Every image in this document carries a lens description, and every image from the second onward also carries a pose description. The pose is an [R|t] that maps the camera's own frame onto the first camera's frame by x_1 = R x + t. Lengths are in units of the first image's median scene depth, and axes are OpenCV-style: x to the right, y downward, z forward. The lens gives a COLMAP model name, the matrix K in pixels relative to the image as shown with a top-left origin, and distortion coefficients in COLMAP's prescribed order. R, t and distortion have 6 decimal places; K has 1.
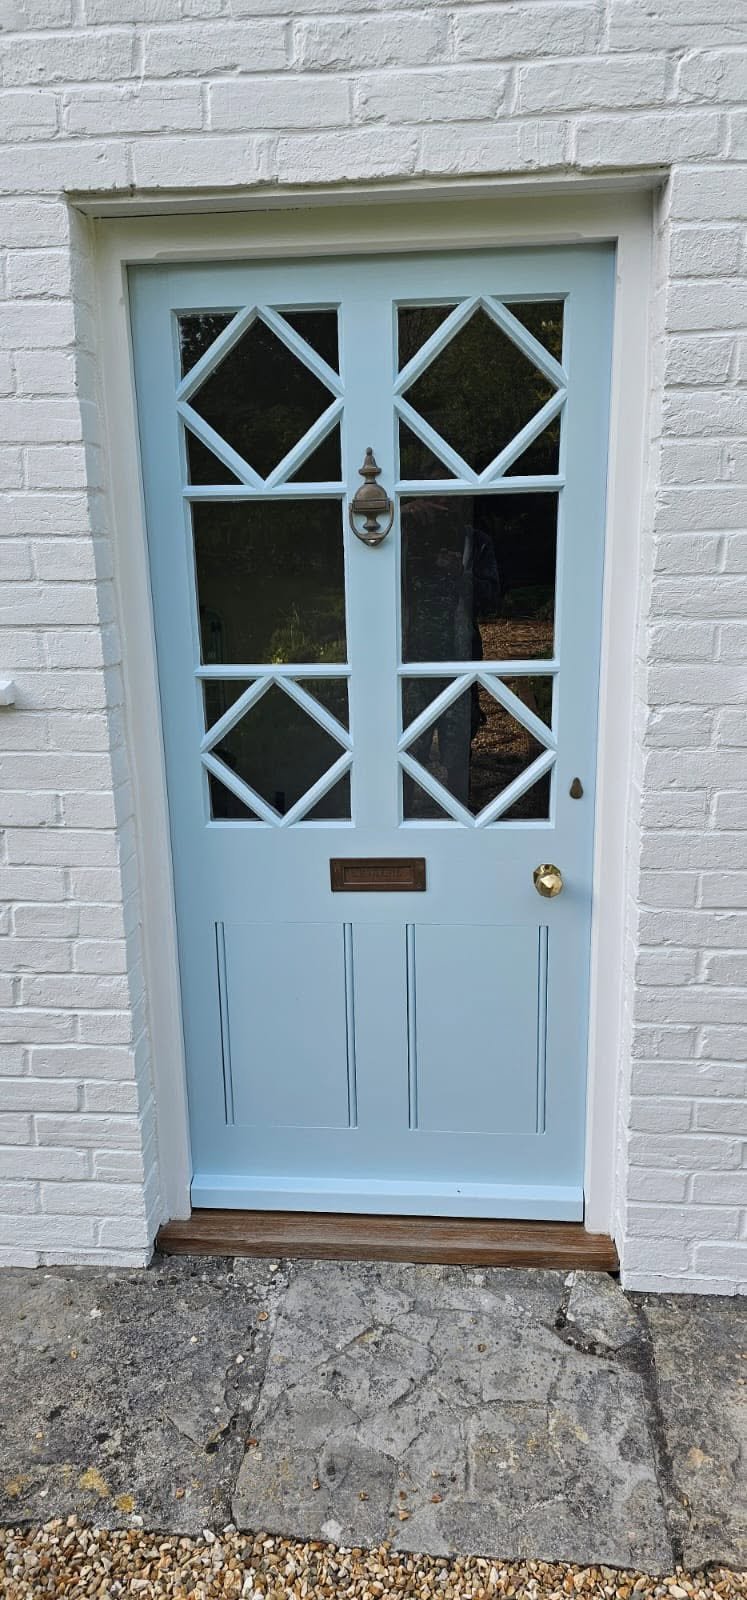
lens RADIAL K [[1079.7, 0, 368.9], [0, 1079.7, 810.7], [0, 0, 1]] dist [0.055700, 0.000556]
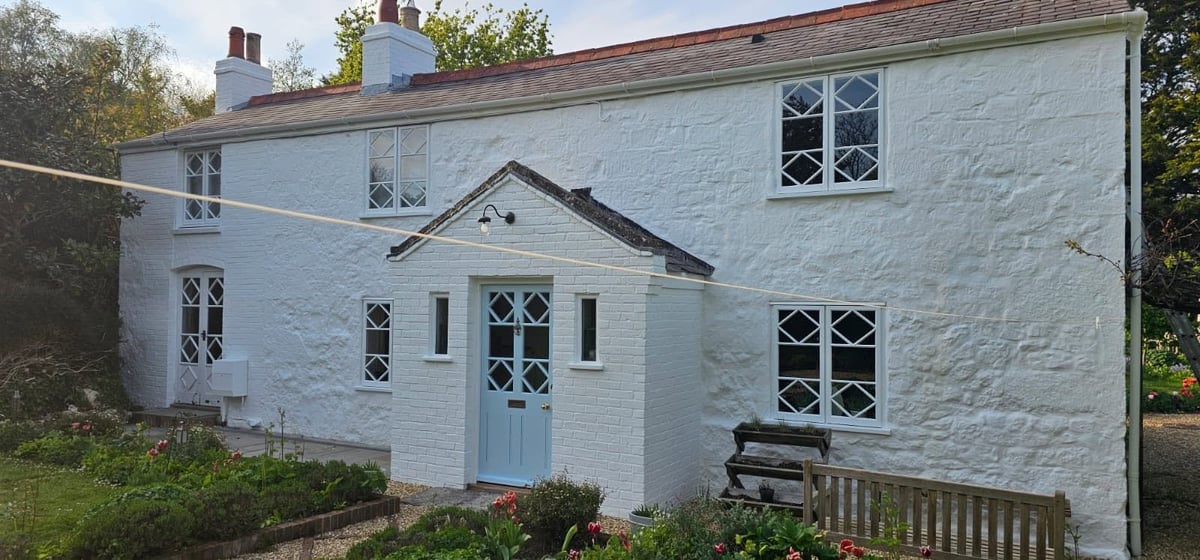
lens RADIAL K [[809.8, 0, 604.1], [0, 809.8, 281.4], [0, 0, 1]] dist [0.055700, 0.000556]
pose [[0.918435, 0.017647, -0.395179, 1.829954], [-0.130716, 0.956425, -0.261085, 0.443173], [0.373352, 0.291446, 0.880720, -2.216398]]
